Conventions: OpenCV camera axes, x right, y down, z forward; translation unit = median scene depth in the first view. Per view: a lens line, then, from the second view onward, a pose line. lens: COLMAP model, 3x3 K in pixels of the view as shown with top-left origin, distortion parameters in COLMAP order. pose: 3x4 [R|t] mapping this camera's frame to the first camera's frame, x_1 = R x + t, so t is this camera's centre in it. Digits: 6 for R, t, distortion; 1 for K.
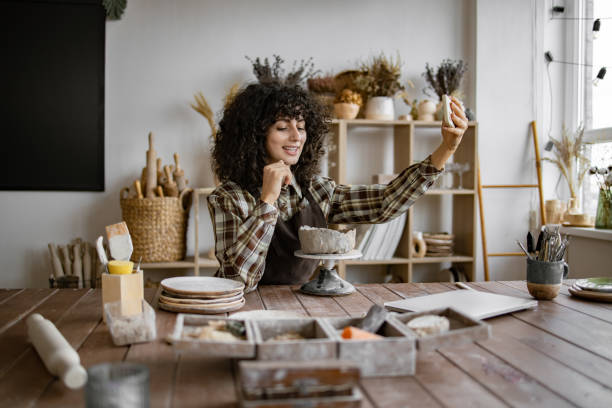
lens RADIAL K [[622.7, 0, 306.0], [0, 622.7, 204.0], [0, 0, 1]] dist [-0.058150, 0.029567]
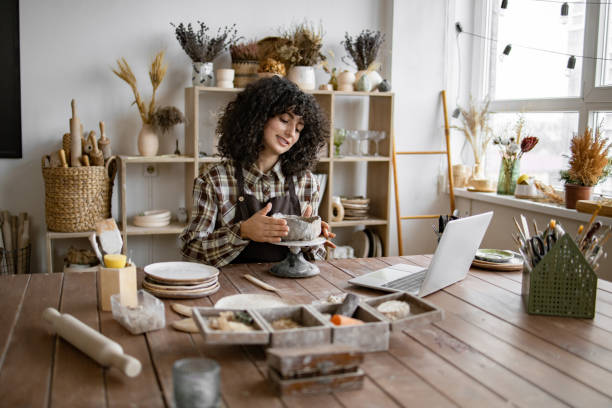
lens RADIAL K [[660.4, 0, 298.1], [0, 660.4, 206.2], [0, 0, 1]] dist [-0.056884, 0.017895]
pose [[0.986224, -0.009164, 0.165160, -0.070474], [-0.006515, 0.995537, 0.094142, -0.045700], [-0.165285, -0.093921, 0.981764, -0.087933]]
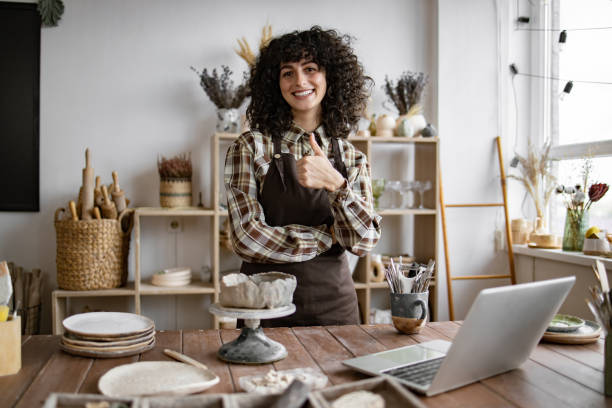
lens RADIAL K [[626.4, 0, 303.0], [0, 626.4, 204.8], [0, 0, 1]] dist [-0.055262, 0.022125]
pose [[0.999090, -0.001166, 0.042632, 0.029425], [0.001697, 0.999921, -0.012421, -0.019221], [-0.042614, 0.012482, 0.999014, 0.060053]]
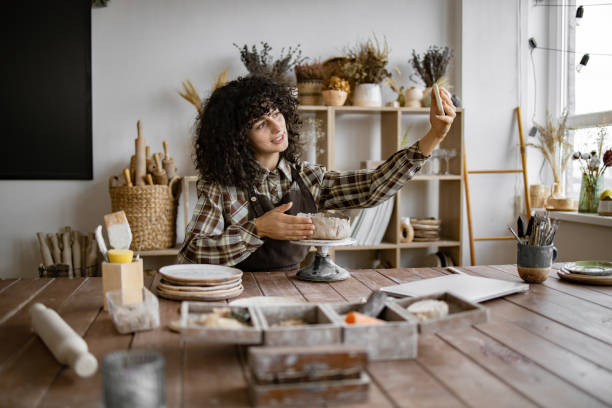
lens RADIAL K [[620.7, 0, 306.0], [0, 620.7, 204.0], [0, 0, 1]] dist [-0.059432, 0.031234]
pose [[0.999569, -0.008580, 0.028066, -0.010403], [0.007930, 0.999699, 0.023199, -0.001562], [-0.028257, -0.022966, 0.999337, -0.004712]]
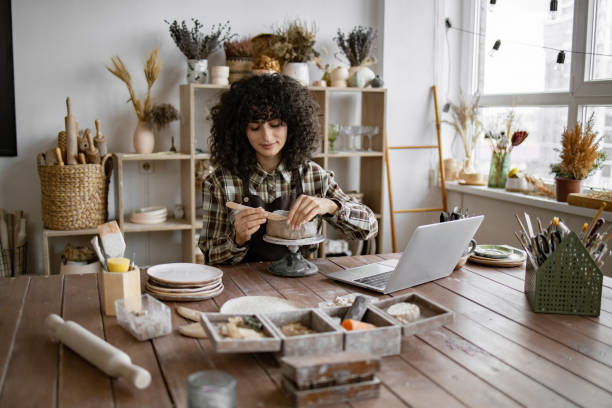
lens RADIAL K [[641.2, 0, 300.4], [0, 641.2, 203.9], [0, 0, 1]] dist [-0.058753, 0.015474]
pose [[0.981902, -0.020988, 0.188225, -0.080456], [0.001112, 0.994462, 0.105089, -0.051512], [-0.189388, -0.102978, 0.976487, -0.065476]]
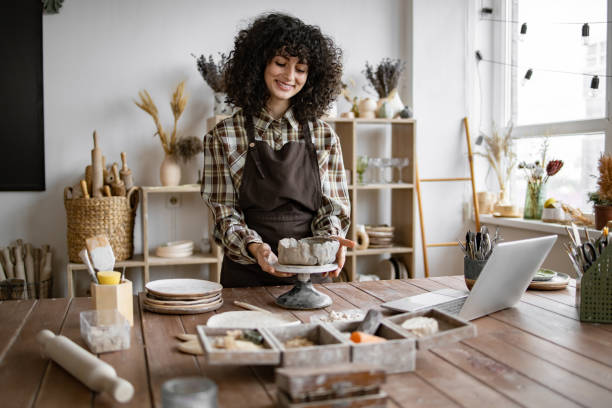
lens RADIAL K [[635.2, 0, 308.8], [0, 635.2, 205.6], [0, 0, 1]] dist [-0.057682, 0.020496]
pose [[0.990320, -0.017303, 0.137720, -0.053171], [0.013393, 0.999482, 0.029267, -0.020745], [-0.138155, -0.027139, 0.990039, -0.039258]]
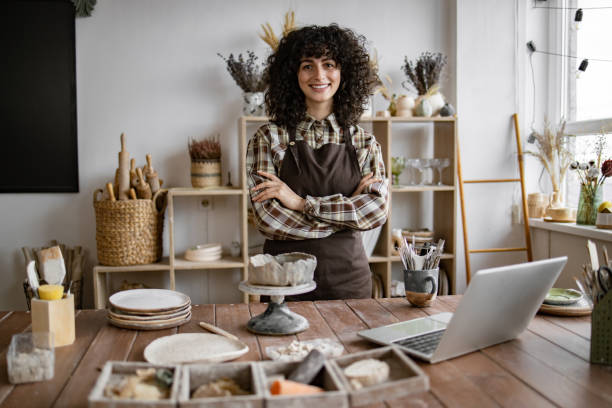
lens RADIAL K [[620.7, 0, 306.0], [0, 620.7, 204.0], [0, 0, 1]] dist [-0.059432, 0.031234]
pose [[0.999903, -0.013643, 0.002770, 0.034234], [0.013542, 0.999341, 0.033687, -0.031352], [-0.003228, -0.033647, 0.999429, 0.019431]]
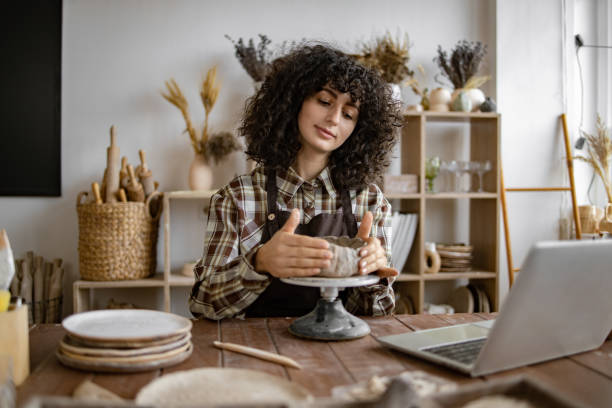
lens RADIAL K [[626.4, 0, 303.0], [0, 626.4, 204.8], [0, 0, 1]] dist [-0.055262, 0.022125]
pose [[0.999990, -0.002787, -0.003497, 0.010131], [0.002728, 0.999858, -0.016653, 0.006623], [0.003543, 0.016643, 0.999855, 0.153342]]
